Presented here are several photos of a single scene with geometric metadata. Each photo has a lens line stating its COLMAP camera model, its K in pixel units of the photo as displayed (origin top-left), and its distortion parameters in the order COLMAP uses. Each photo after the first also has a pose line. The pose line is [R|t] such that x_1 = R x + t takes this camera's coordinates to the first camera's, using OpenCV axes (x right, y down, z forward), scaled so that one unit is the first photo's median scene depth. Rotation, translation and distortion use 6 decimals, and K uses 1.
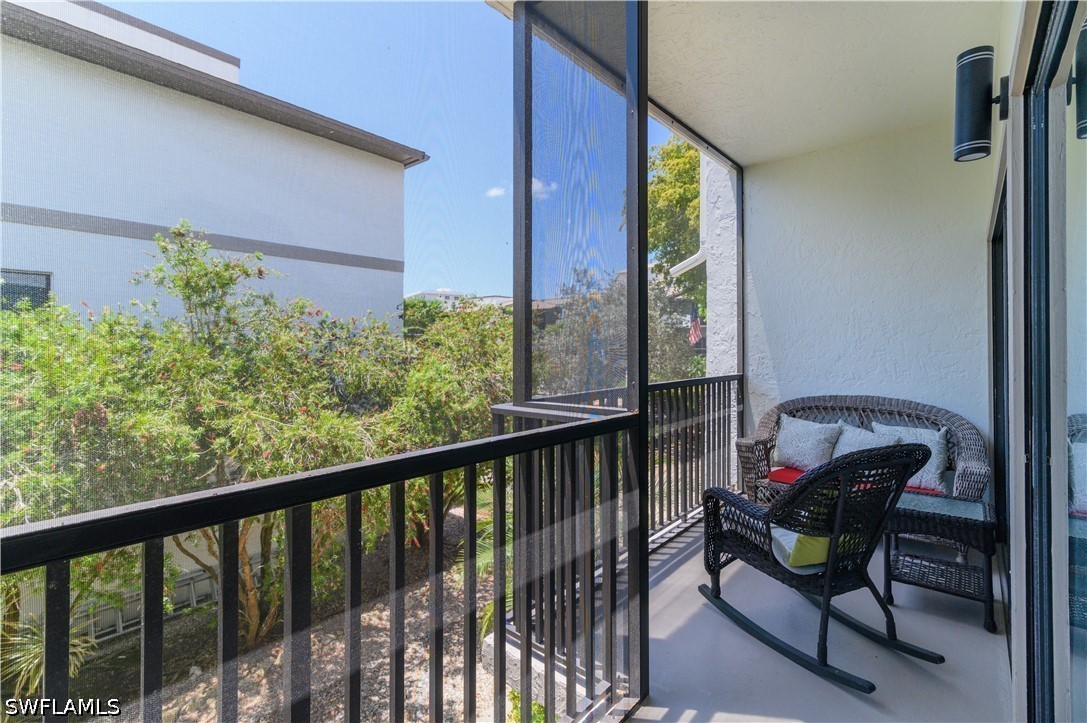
lens RADIAL K [[485.9, 0, 544.9], [0, 485.9, 356.0], [0, 0, 1]] dist [0.000959, 0.000006]
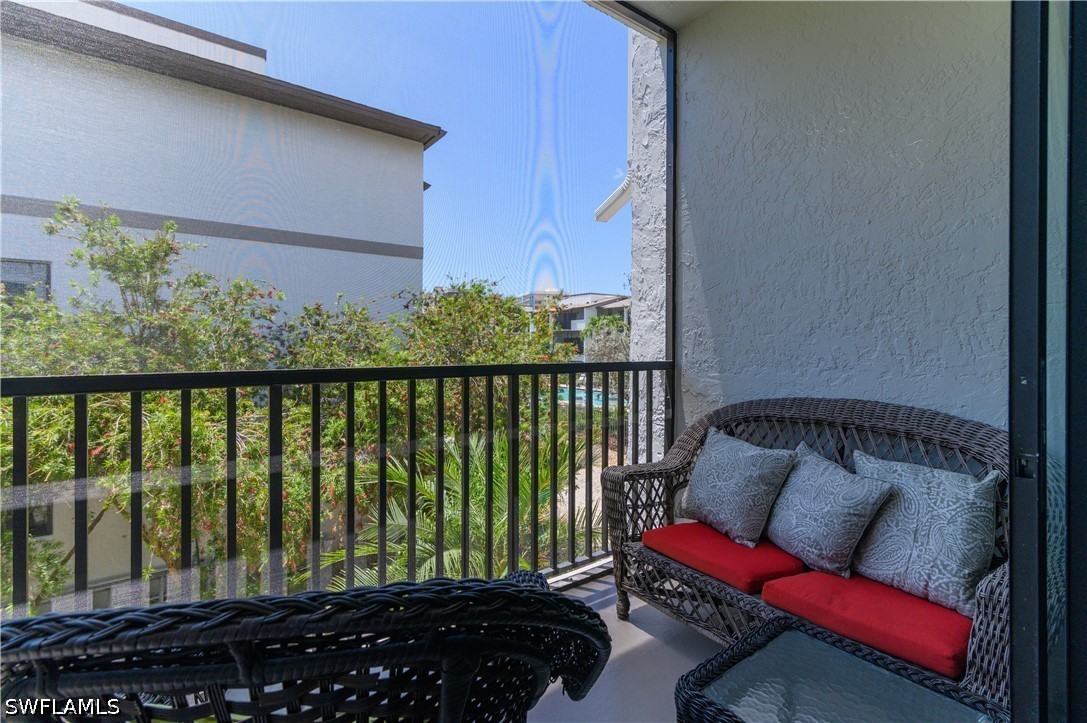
lens RADIAL K [[486.5, 0, 543.5], [0, 486.5, 361.5], [0, 0, 1]] dist [-0.000601, -0.000138]
pose [[0.976835, 0.008734, -0.213817, 0.378487], [-0.005799, 0.999880, 0.014350, 0.029301], [0.213916, -0.012777, 0.976768, 0.347886]]
